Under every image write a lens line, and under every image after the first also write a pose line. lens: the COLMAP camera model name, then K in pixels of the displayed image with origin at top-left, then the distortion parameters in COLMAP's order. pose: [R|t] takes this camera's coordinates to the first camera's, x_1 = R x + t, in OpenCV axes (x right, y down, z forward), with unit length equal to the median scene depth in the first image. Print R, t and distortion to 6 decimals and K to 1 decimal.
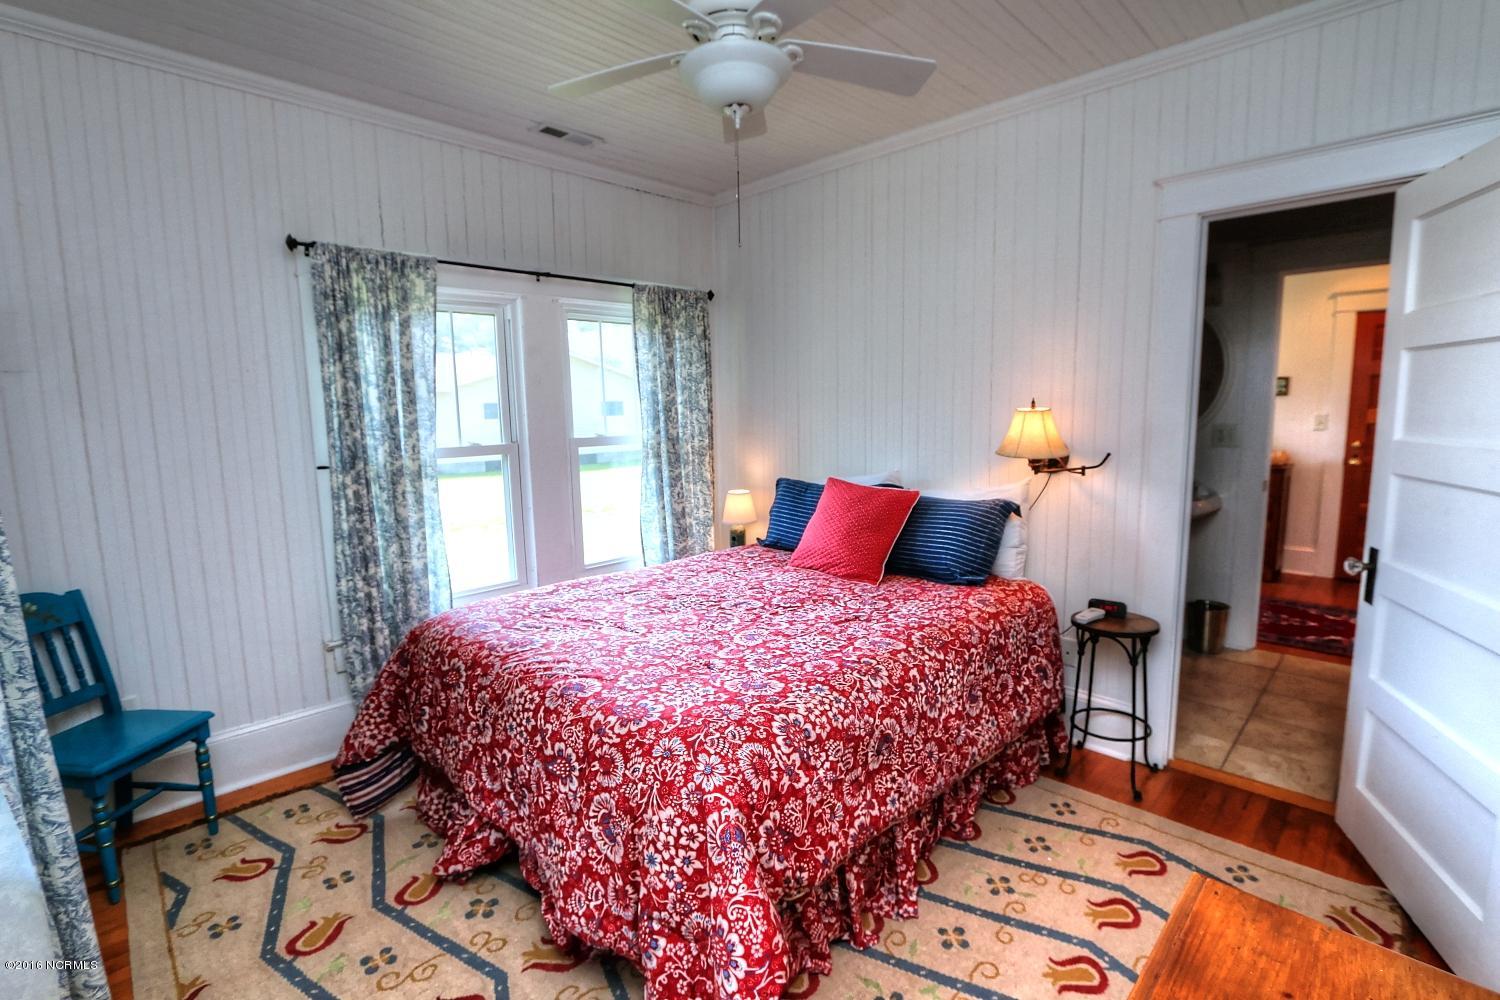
lens RADIAL K [[685.2, 0, 750.0], [0, 685.2, 500.0], [0, 0, 1]] dist [-0.035006, -0.000030]
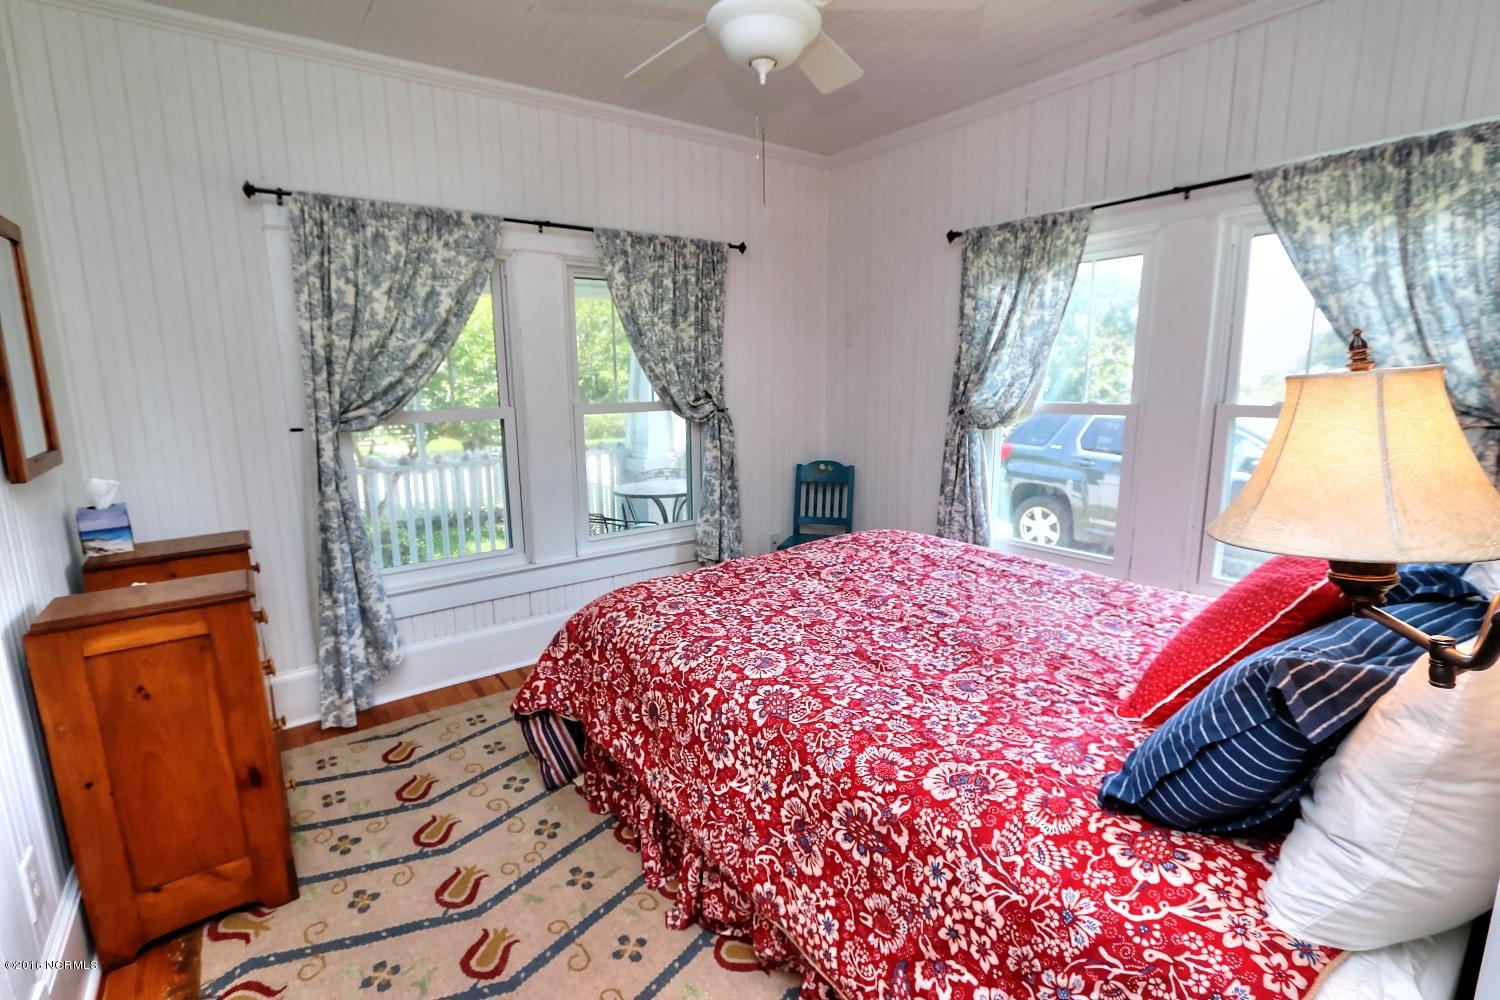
lens RADIAL K [[685.2, 0, 750.0], [0, 685.2, 500.0], [0, 0, 1]] dist [-0.035006, -0.000030]
pose [[-0.148710, 0.192636, -0.969936, 0.894518], [-0.114037, 0.970958, 0.210323, -0.138691], [0.982284, 0.141886, -0.122424, 1.004066]]
